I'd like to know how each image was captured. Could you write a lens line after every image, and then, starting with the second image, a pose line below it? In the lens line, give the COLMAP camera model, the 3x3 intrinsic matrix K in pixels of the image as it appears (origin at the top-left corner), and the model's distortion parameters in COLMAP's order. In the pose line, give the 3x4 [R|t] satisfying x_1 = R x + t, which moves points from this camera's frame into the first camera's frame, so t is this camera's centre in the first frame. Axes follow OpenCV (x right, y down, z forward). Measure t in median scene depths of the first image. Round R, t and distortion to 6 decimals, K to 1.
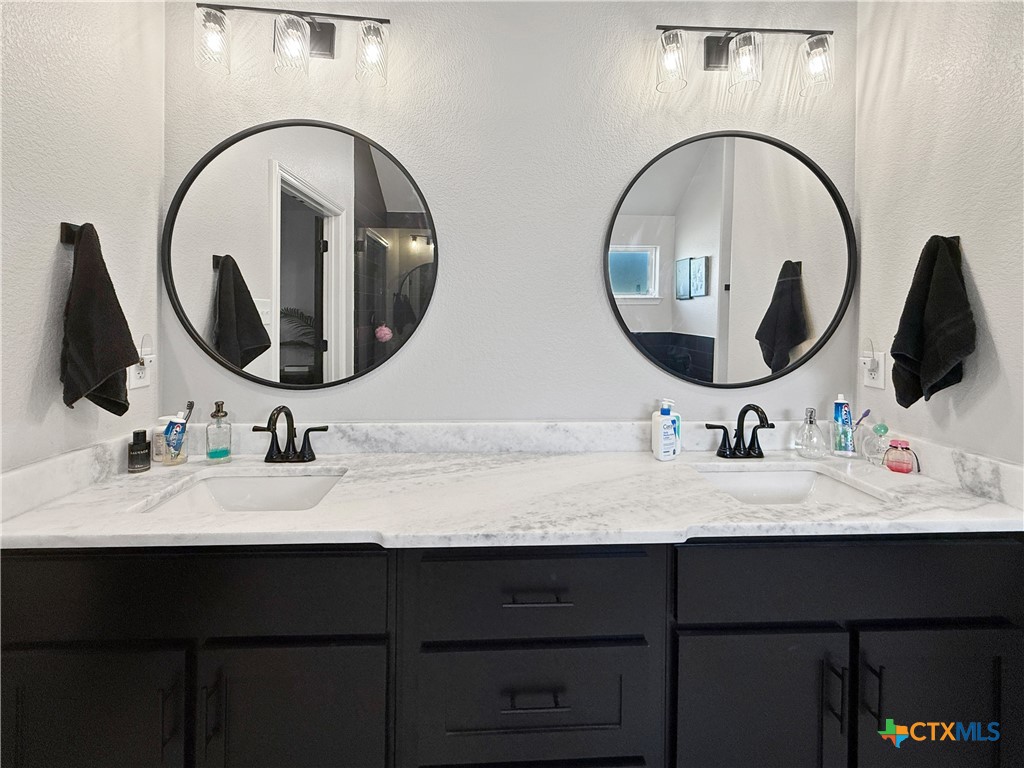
lens RADIAL K [[435.8, 0, 511.7], [0, 435.8, 320.8], [0, 0, 1]] dist [-0.000162, 0.000188]
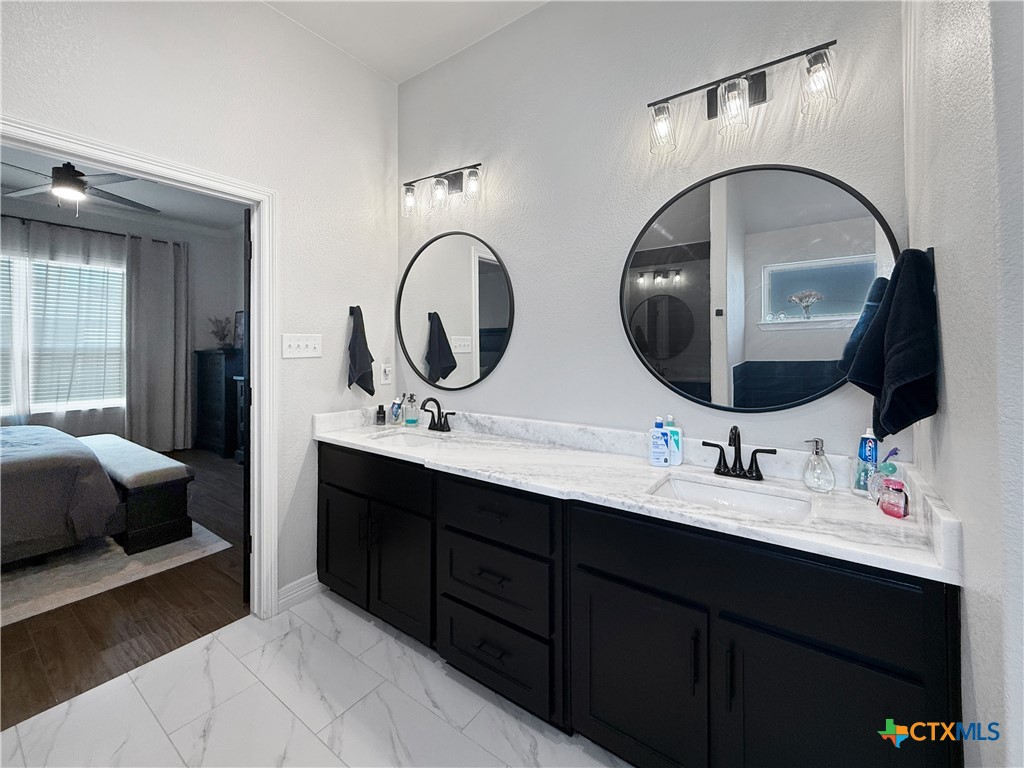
lens RADIAL K [[426.9, 0, 506.7], [0, 426.9, 342.8], [0, 0, 1]] dist [0.000074, -0.000432]
pose [[0.779510, -0.016203, -0.626180, 0.752199], [0.002480, 0.999737, -0.022781, 0.011171], [0.626384, 0.016205, 0.779346, -0.159996]]
